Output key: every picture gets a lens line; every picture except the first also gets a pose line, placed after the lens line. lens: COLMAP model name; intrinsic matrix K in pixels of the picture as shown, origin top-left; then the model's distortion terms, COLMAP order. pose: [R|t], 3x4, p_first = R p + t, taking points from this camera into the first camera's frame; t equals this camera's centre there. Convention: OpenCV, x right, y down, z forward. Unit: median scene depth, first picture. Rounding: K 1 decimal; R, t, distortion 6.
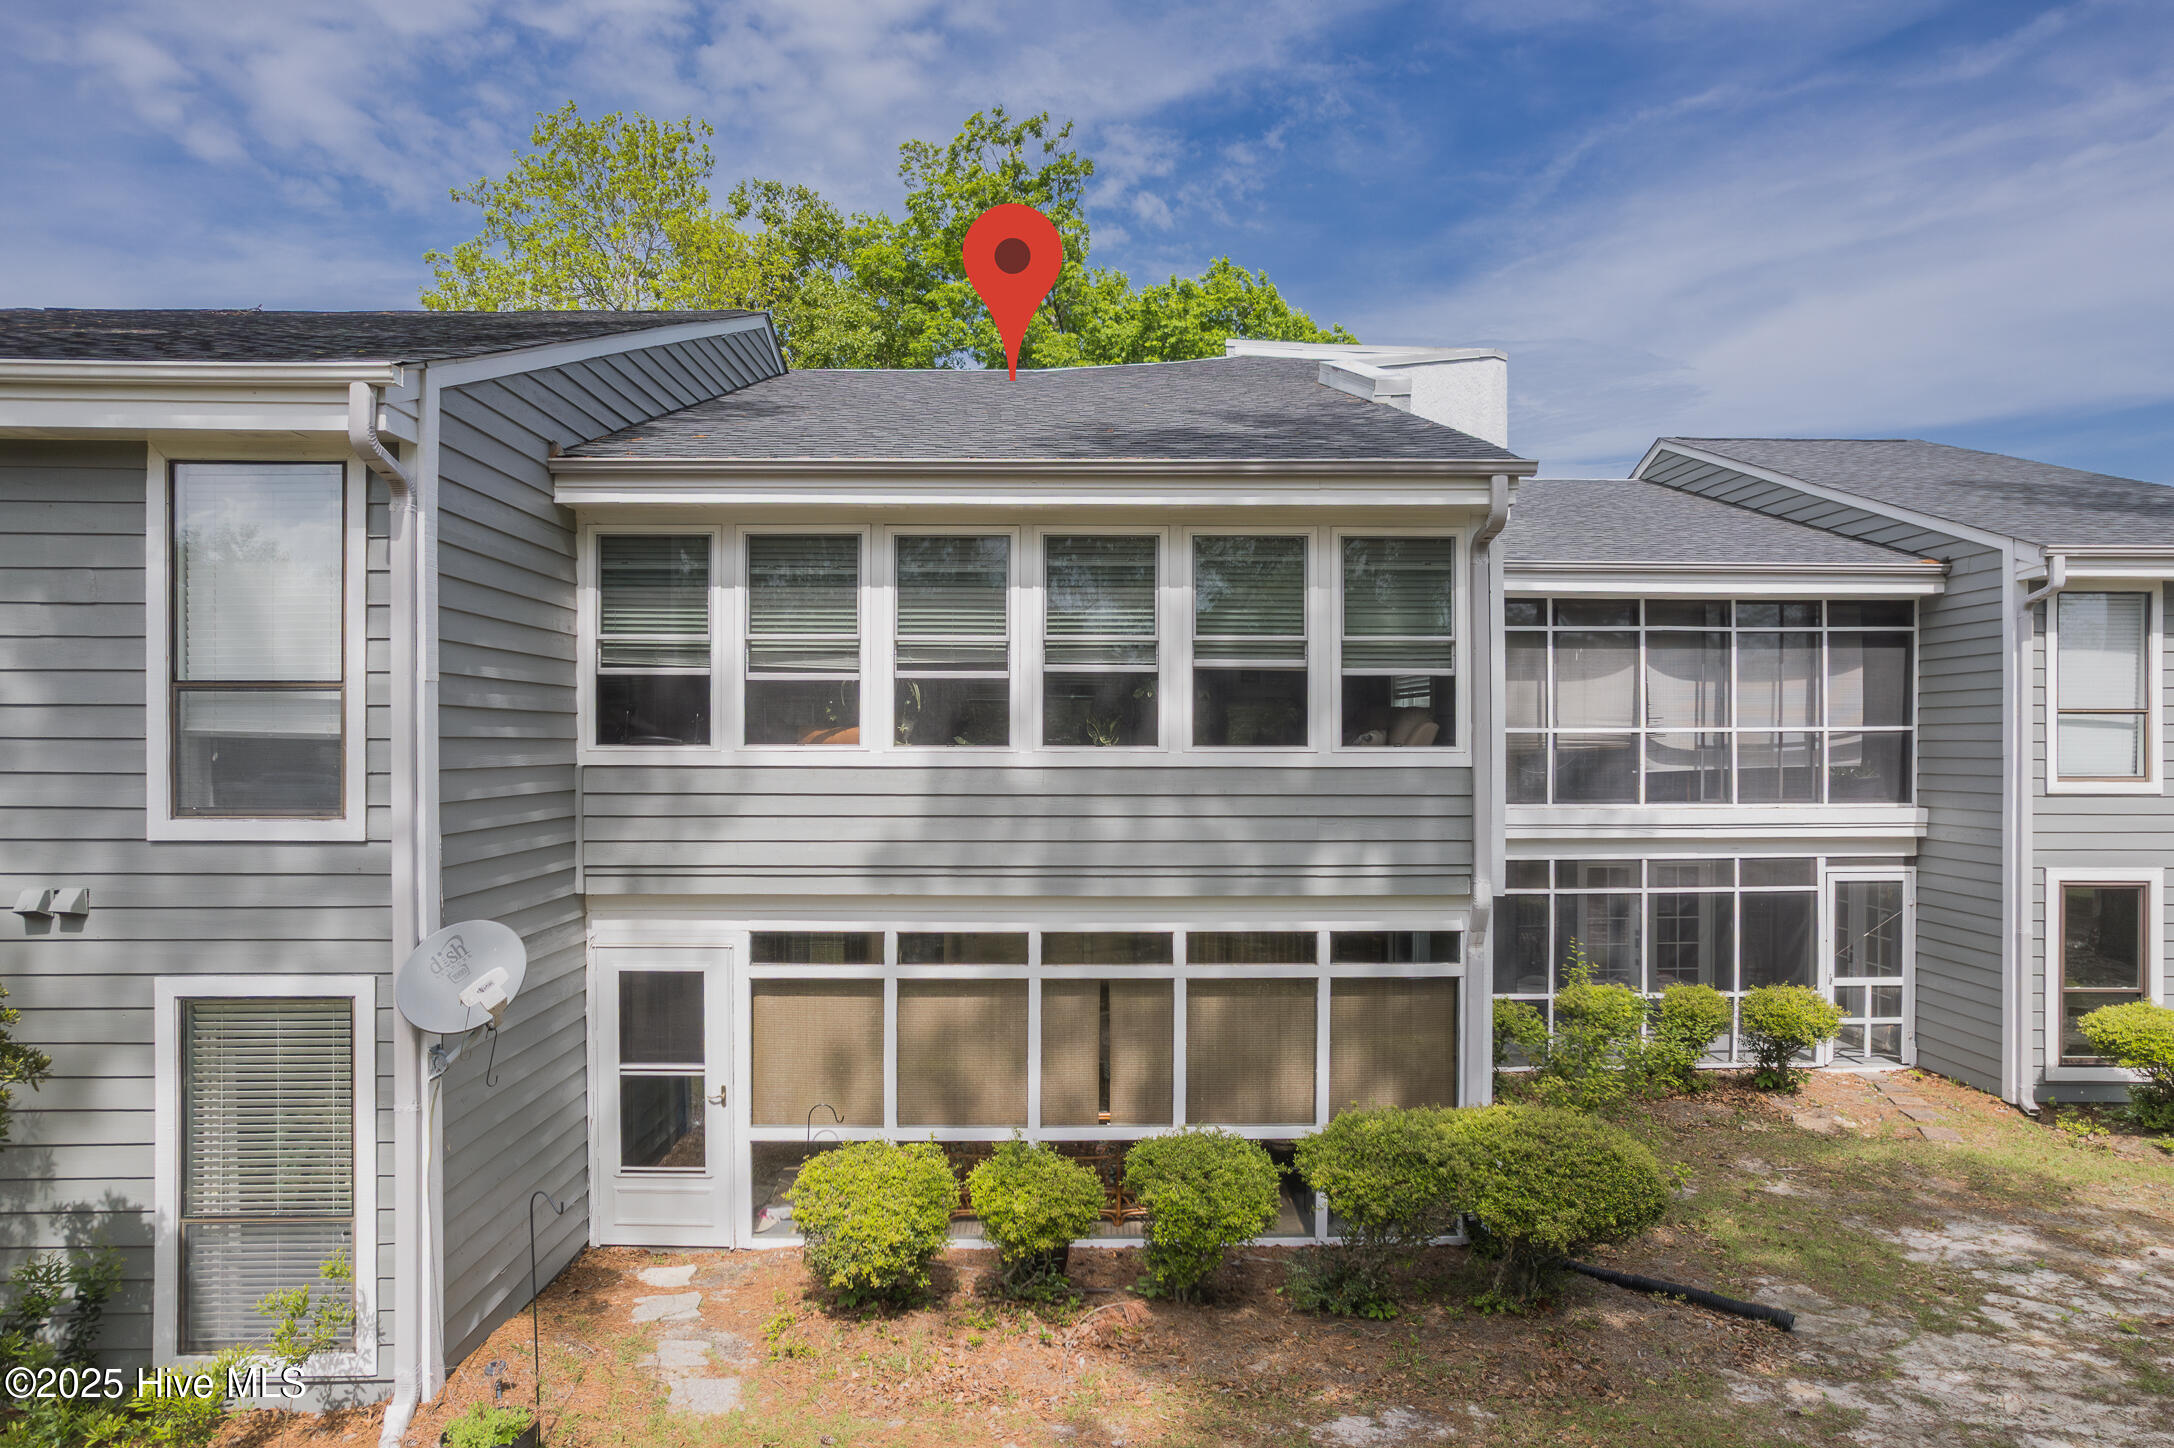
lens RADIAL K [[1377.1, 0, 1088.2], [0, 1377.1, 736.5], [0, 0, 1]] dist [-0.084614, 0.088271]
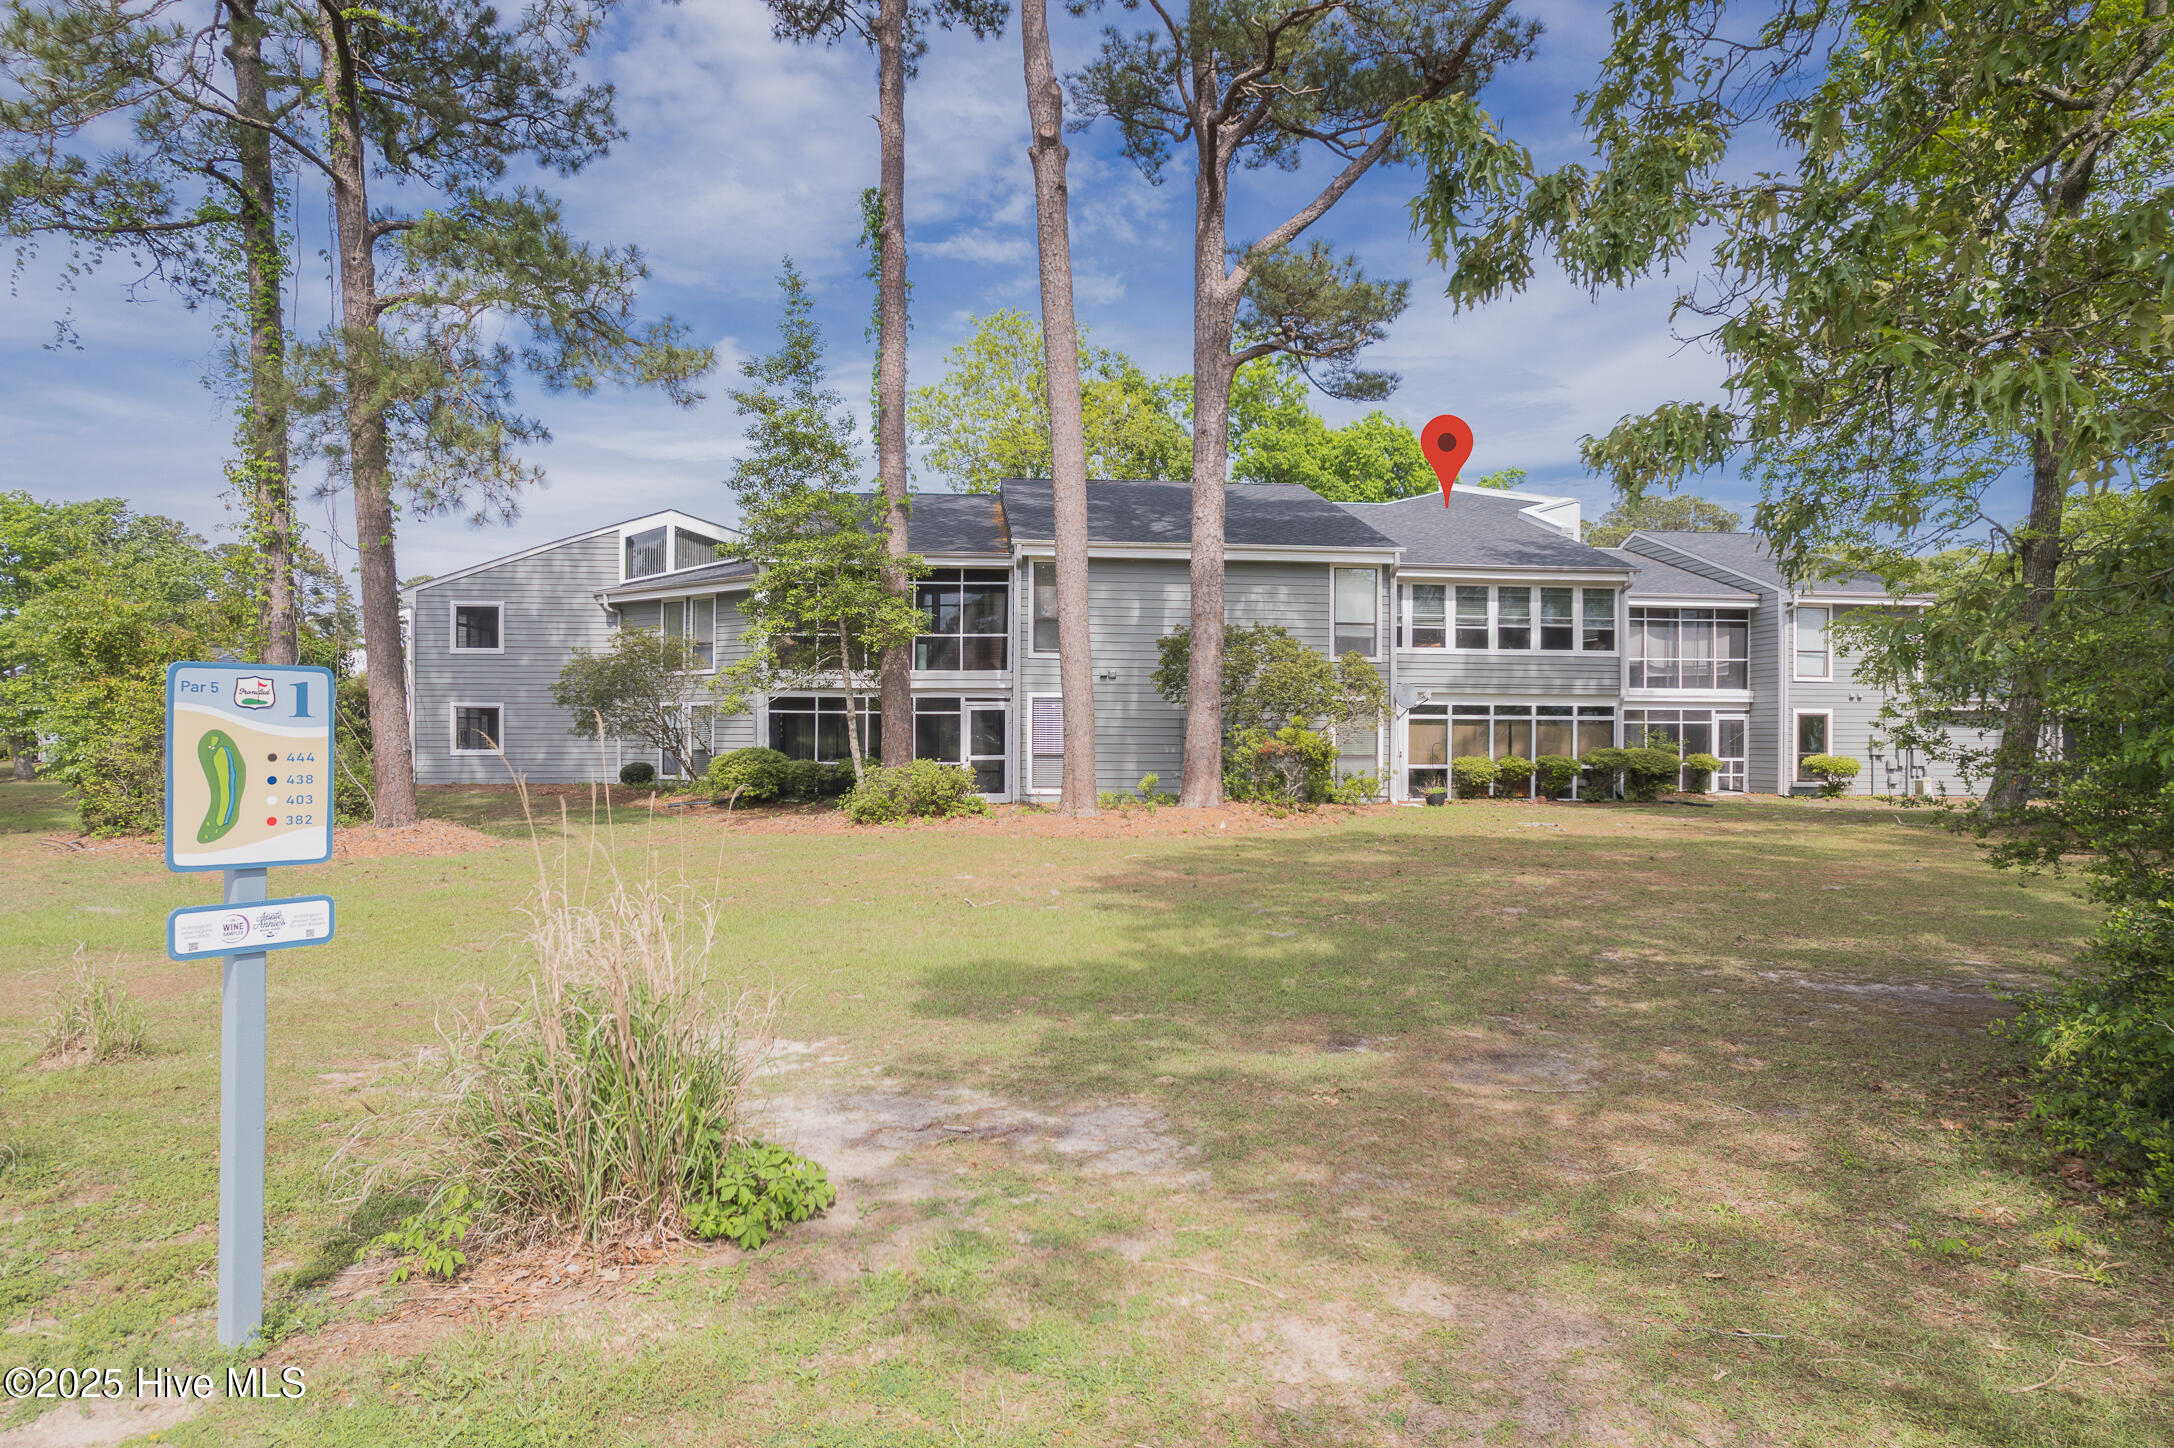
lens RADIAL K [[1363.1, 0, 1087.0], [0, 1363.1, 724.0], [0, 0, 1]] dist [-0.038650, 0.000133]
pose [[0.996512, 0.007541, 0.083103, -0.940199], [-0.006958, 0.999949, -0.007307, 0.159084], [-0.083154, 0.006703, 0.996514, -1.600656]]
